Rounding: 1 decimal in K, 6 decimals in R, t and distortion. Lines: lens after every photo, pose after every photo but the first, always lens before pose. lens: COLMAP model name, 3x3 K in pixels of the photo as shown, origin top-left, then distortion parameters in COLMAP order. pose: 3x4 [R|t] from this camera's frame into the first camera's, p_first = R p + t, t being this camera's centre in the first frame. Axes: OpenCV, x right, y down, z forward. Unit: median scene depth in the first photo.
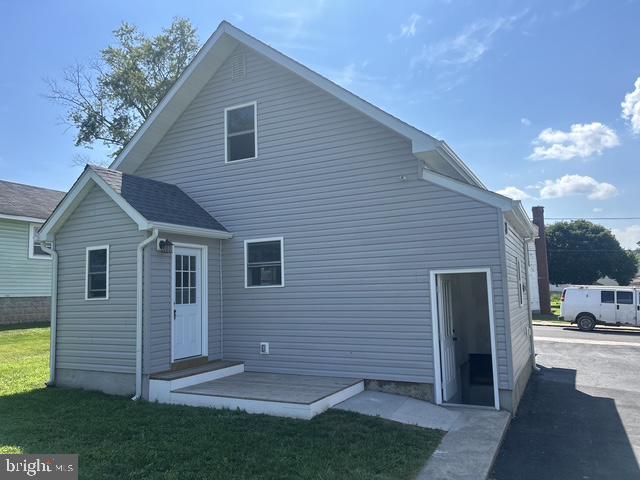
lens RADIAL K [[476.3, 0, 320.0], [0, 476.3, 240.0], [0, 0, 1]] dist [0.072997, -0.094675]
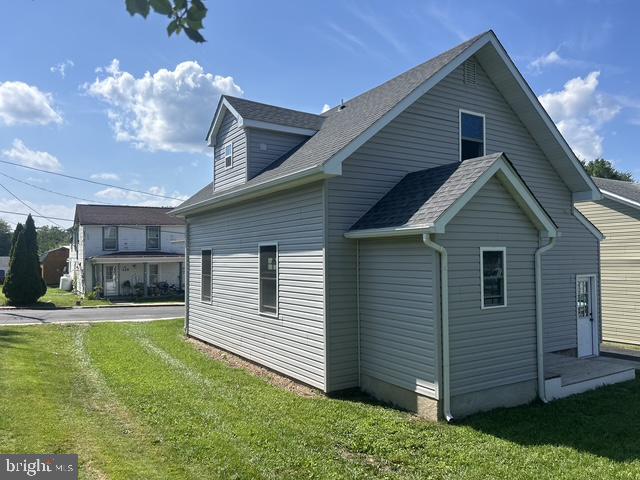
lens RADIAL K [[484.6, 0, 320.0], [0, 484.6, 240.0], [0, 0, 1]] dist [0.083199, -0.094658]
pose [[0.508308, 0.052160, 0.859594, -1.418543], [-0.097685, 0.995214, -0.002625, 0.033813], [-0.855617, -0.082636, 0.510971, 0.828283]]
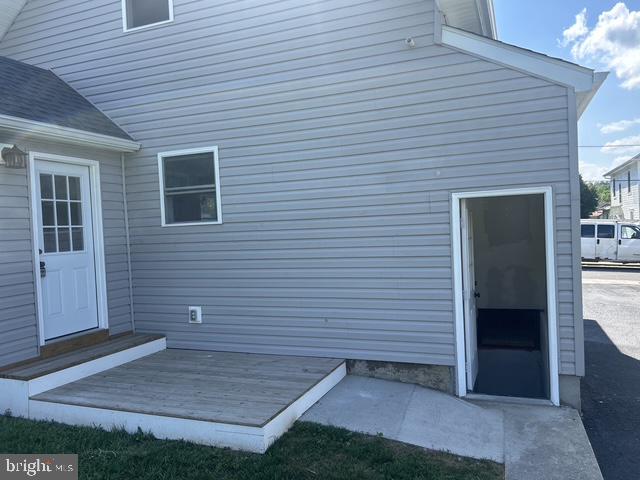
lens RADIAL K [[484.6, 0, 320.0], [0, 484.6, 240.0], [0, 0, 1]] dist [0.083199, -0.094658]
pose [[0.995528, -0.018379, 0.092657, -0.003183], [0.006601, 0.992027, 0.125852, 0.039760], [-0.094231, -0.124677, 0.987713, 0.343124]]
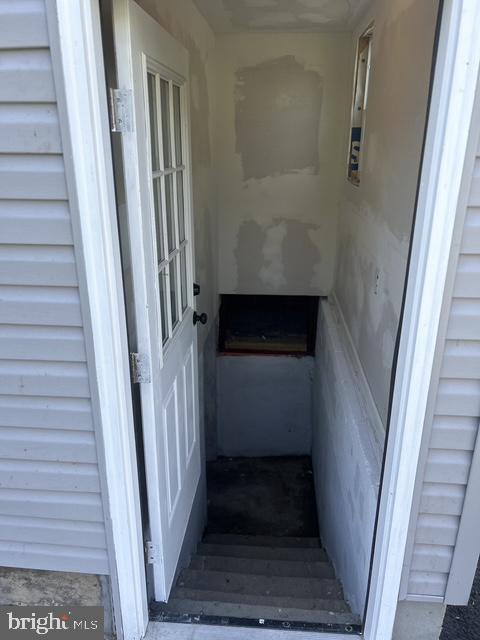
lens RADIAL K [[476.3, 0, 238.7], [0, 476.3, 302.6], [0, 0, 1]] dist [0.072997, -0.094675]
pose [[0.924310, -0.098460, 0.368723, 0.201189], [-0.066031, 0.910319, 0.408607, 0.087147], [-0.375887, -0.402026, 0.834916, 0.763890]]
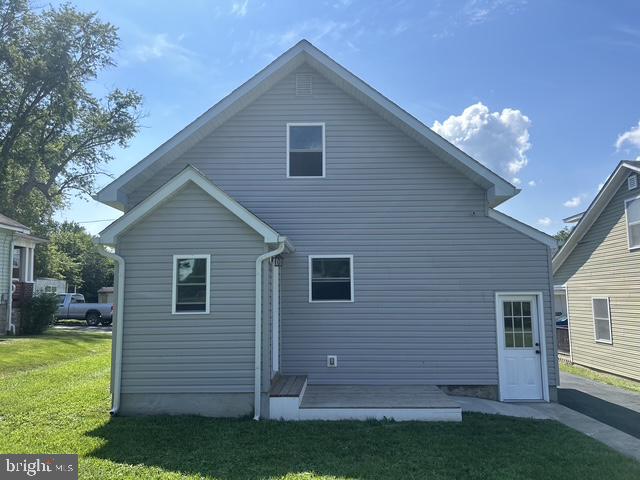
lens RADIAL K [[476.3, 0, 320.0], [0, 476.3, 240.0], [0, 0, 1]] dist [0.072997, -0.094675]
pose [[0.902205, 0.069363, 0.425694, -0.641868], [-0.060356, 0.997576, -0.034629, 0.001667], [-0.427064, 0.005549, 0.904204, 0.076120]]
